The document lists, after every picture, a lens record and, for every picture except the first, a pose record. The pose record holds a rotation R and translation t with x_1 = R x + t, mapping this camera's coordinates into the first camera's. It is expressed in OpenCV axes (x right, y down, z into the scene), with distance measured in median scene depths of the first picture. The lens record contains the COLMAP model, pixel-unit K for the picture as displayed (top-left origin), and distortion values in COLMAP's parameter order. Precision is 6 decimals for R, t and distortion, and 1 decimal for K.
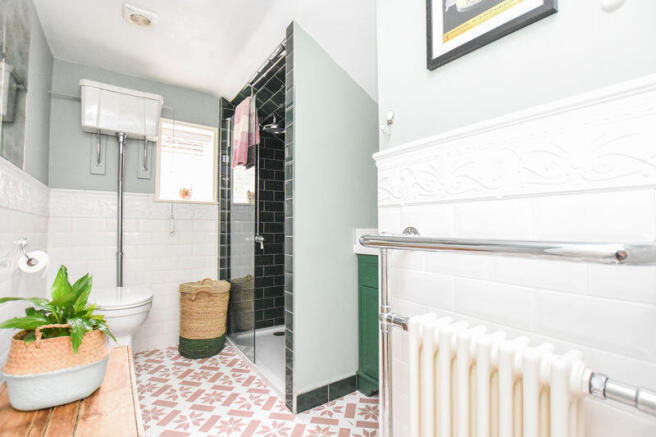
lens RADIAL K [[303.7, 0, 328.0], [0, 303.7, 218.5], [0, 0, 1]] dist [0.004968, 0.000619]
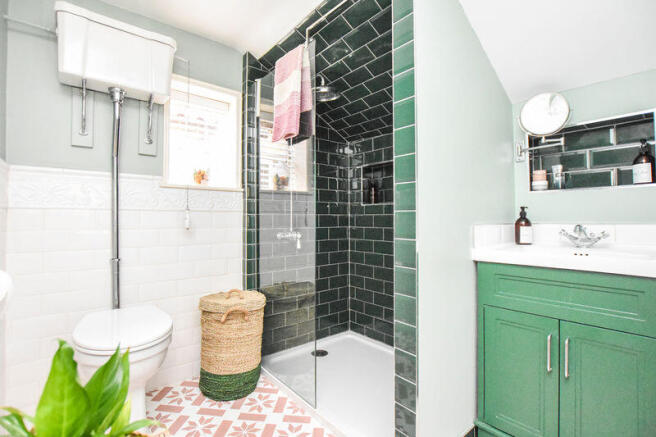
lens RADIAL K [[297.1, 0, 328.7], [0, 297.1, 211.5], [0, 0, 1]] dist [-0.018940, 0.008820]
pose [[0.995264, -0.000682, 0.097209, -0.253722], [-0.000624, 0.999910, 0.013410, -0.006754], [-0.097210, -0.013407, 0.995174, 0.267234]]
